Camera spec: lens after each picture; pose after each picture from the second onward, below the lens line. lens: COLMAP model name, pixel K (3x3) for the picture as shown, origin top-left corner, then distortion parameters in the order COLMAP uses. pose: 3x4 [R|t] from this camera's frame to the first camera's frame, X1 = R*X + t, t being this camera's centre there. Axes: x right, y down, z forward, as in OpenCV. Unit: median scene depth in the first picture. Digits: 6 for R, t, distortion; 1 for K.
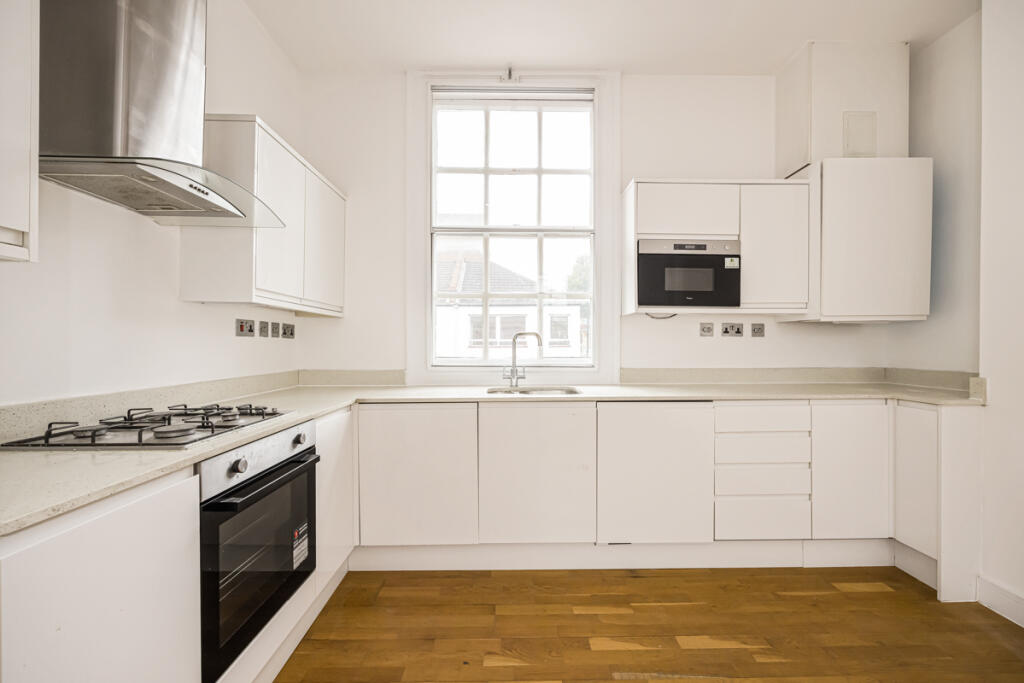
lens RADIAL K [[415.3, 0, 517.8], [0, 415.3, 341.1], [0, 0, 1]] dist [0.000026, -0.000425]
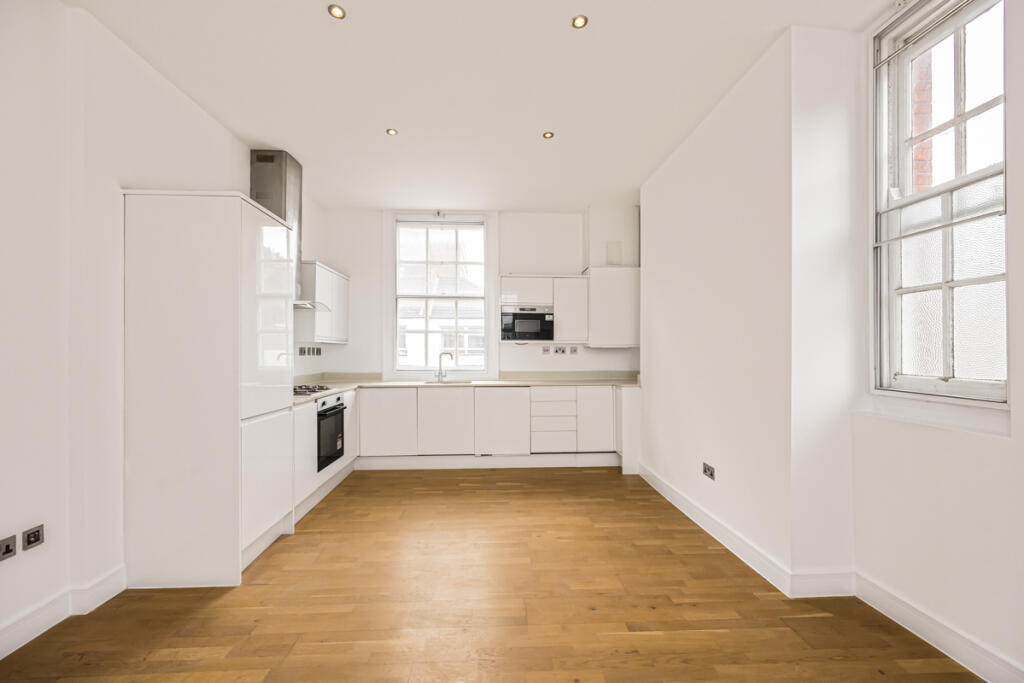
lens RADIAL K [[415.3, 0, 512.0], [0, 415.3, 350.5], [0, 0, 1]] dist [0.000026, -0.000425]
pose [[0.999290, 0.000319, 0.037671, 0.264919], [-0.000582, 0.999976, 0.006969, -0.045267], [-0.037668, -0.006986, 0.999266, -0.966169]]
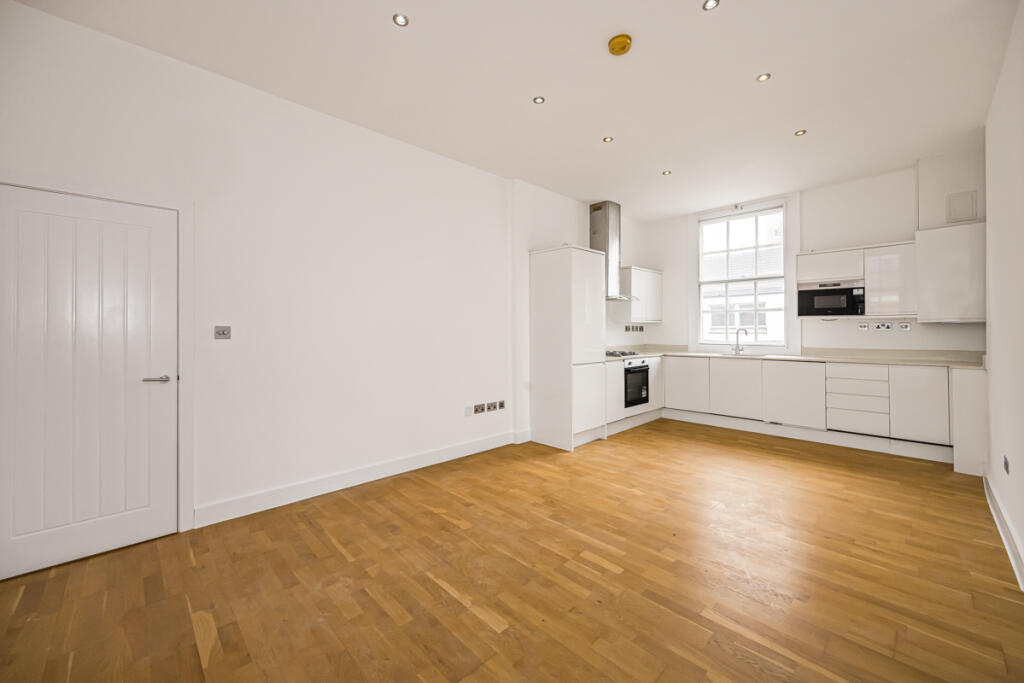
lens RADIAL K [[402.0, 0, 513.7], [0, 402.0, 333.2], [0, 0, 1]] dist [-0.004648, 0.000152]
pose [[0.686603, 0.003526, -0.727024, 0.761616], [0.010660, 0.999832, 0.014916, -0.045489], [0.726954, -0.017991, 0.686450, -1.366088]]
